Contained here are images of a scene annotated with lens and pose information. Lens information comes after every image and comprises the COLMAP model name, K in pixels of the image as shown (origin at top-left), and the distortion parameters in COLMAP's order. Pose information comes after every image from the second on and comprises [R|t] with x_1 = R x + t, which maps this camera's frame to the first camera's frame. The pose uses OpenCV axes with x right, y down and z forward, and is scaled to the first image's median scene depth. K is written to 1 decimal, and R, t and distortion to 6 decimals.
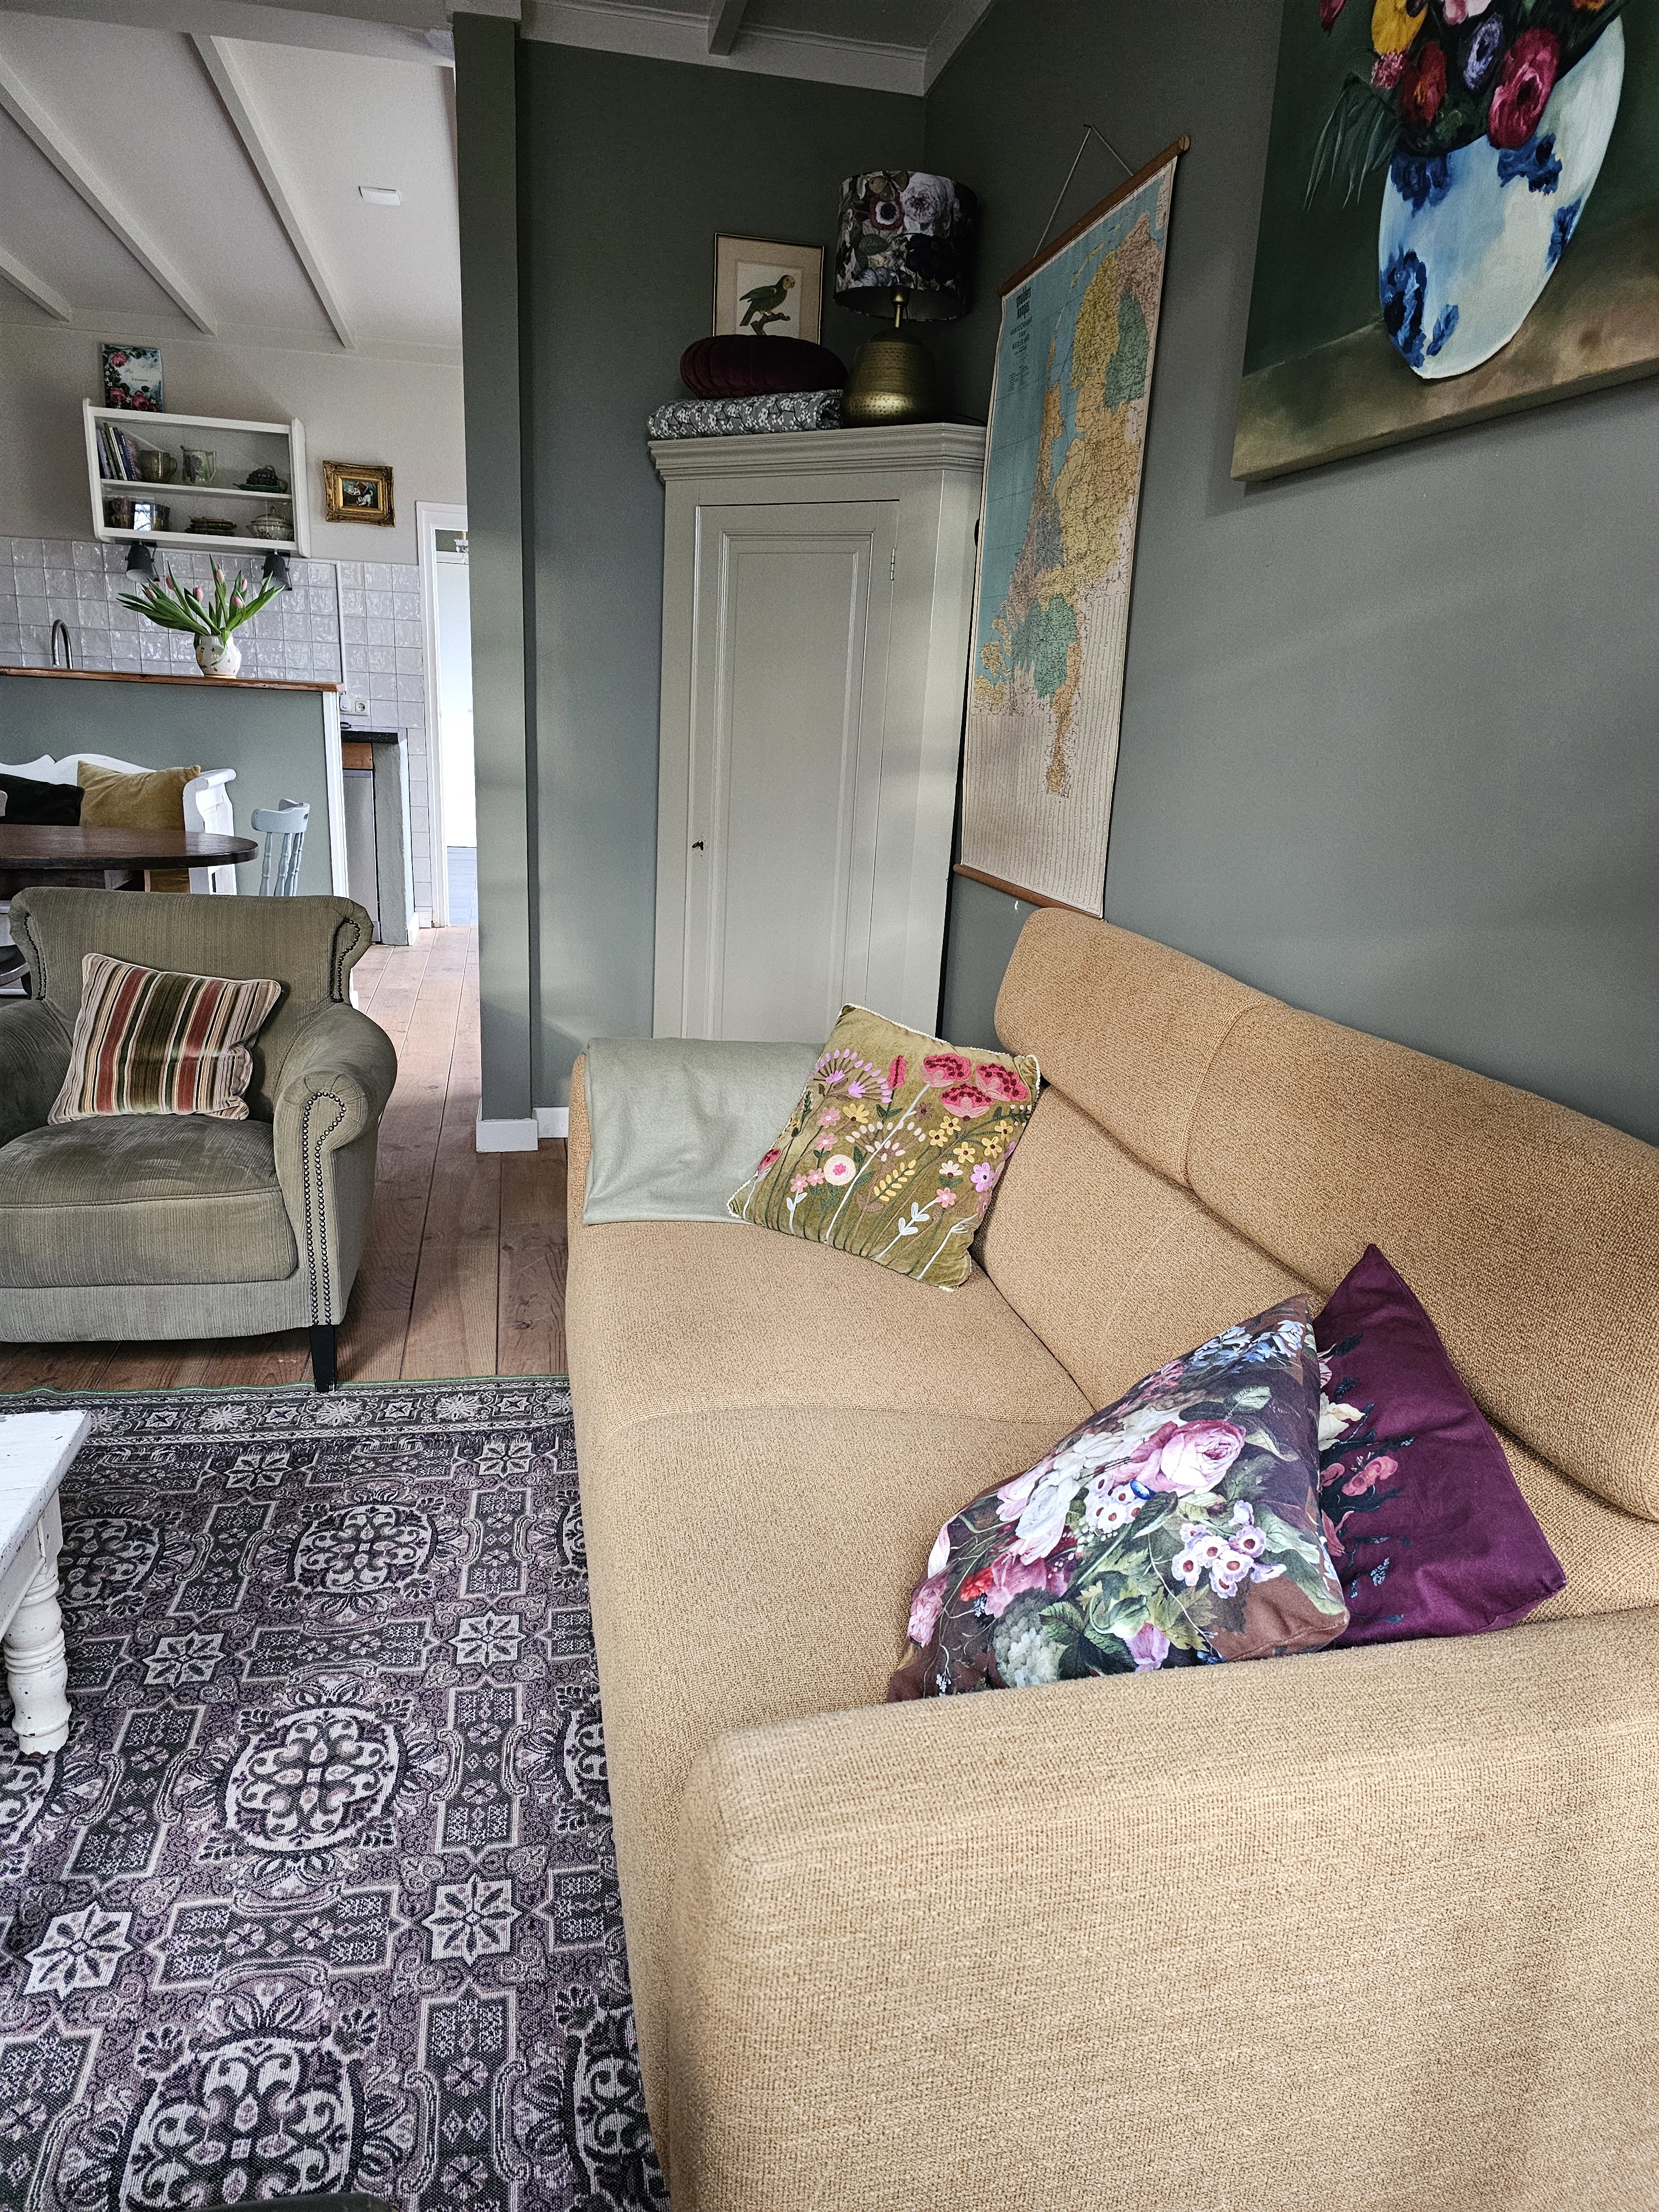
lens RADIAL K [[1485.2, 0, 840.6], [0, 1485.2, 1094.9], [0, 0, 1]] dist [0.054663, -0.046411]
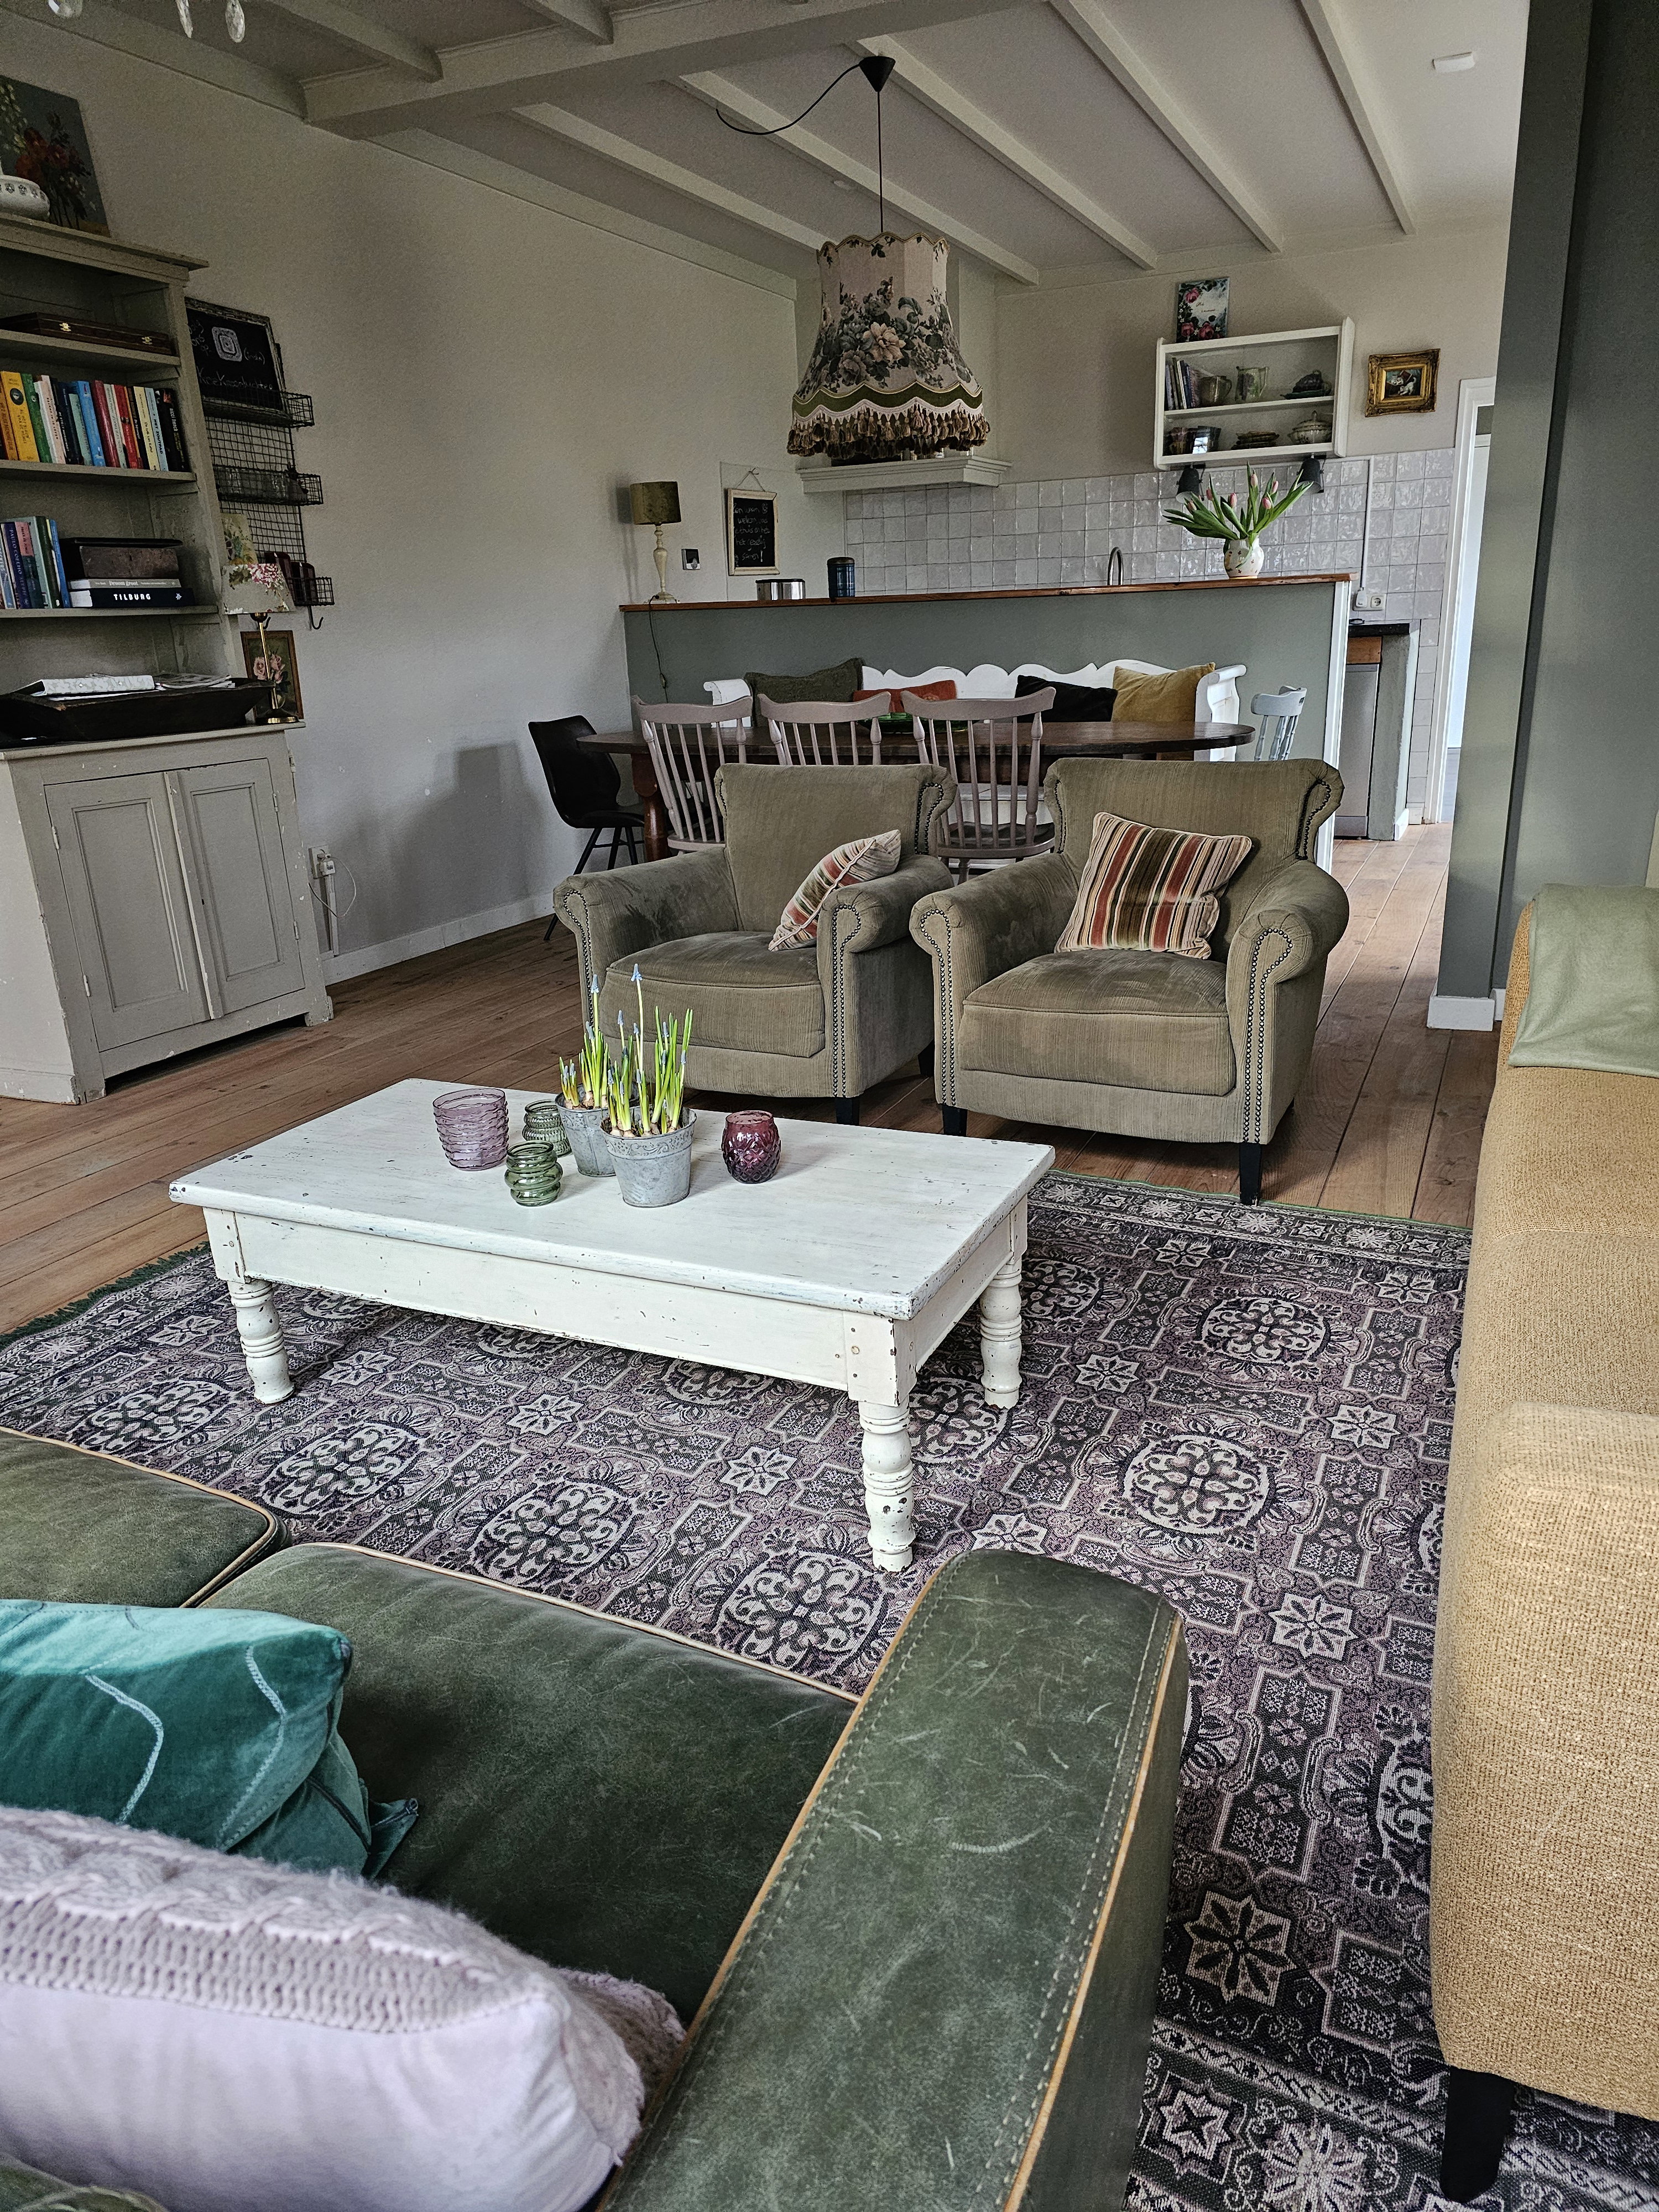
lens RADIAL K [[1485.2, 0, 846.6], [0, 1485.2, 1093.1], [0, 0, 1]] dist [0.054663, -0.046411]
pose [[0.802994, 0.114768, -0.584833, 0.060037], [-0.086859, 0.993342, 0.075675, 0.066266], [0.589624, -0.009969, 0.807616, -0.076130]]
